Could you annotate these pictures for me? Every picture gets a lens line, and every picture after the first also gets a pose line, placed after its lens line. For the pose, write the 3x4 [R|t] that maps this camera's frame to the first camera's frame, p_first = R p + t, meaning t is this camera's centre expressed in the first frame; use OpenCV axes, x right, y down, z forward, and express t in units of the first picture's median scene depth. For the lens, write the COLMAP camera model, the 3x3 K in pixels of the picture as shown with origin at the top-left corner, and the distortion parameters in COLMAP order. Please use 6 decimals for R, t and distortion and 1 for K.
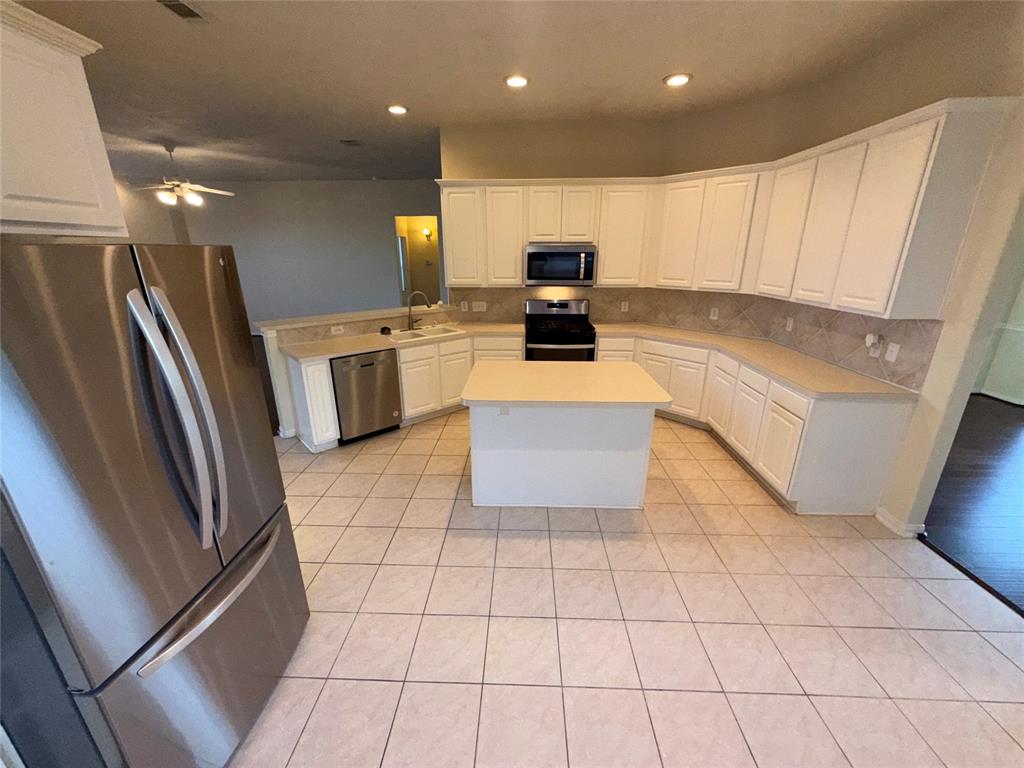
lens RADIAL K [[409.2, 0, 512.5], [0, 409.2, 385.1], [0, 0, 1]] dist [0.000493, 0.000041]
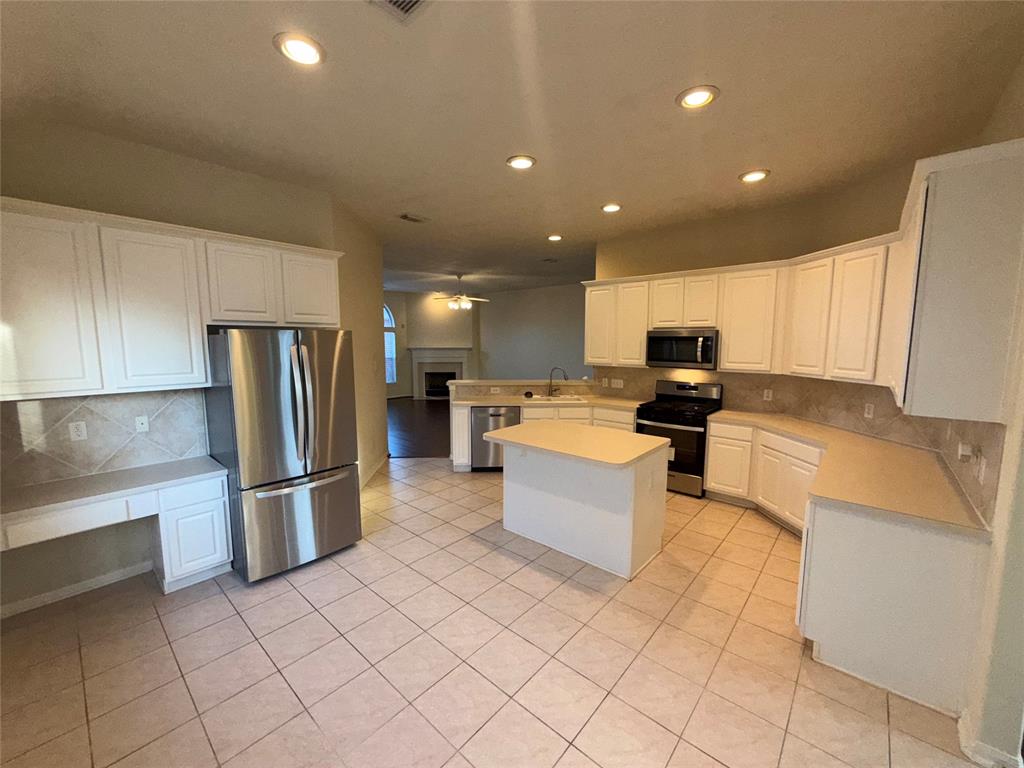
lens RADIAL K [[409.2, 0, 512.1], [0, 409.2, 385.7], [0, 0, 1]] dist [0.000493, 0.000041]
pose [[0.772854, 0.074356, -0.630213, 0.457791], [-0.200520, 0.970843, -0.131360, 0.020182], [0.602070, 0.227892, 0.765230, -0.028746]]
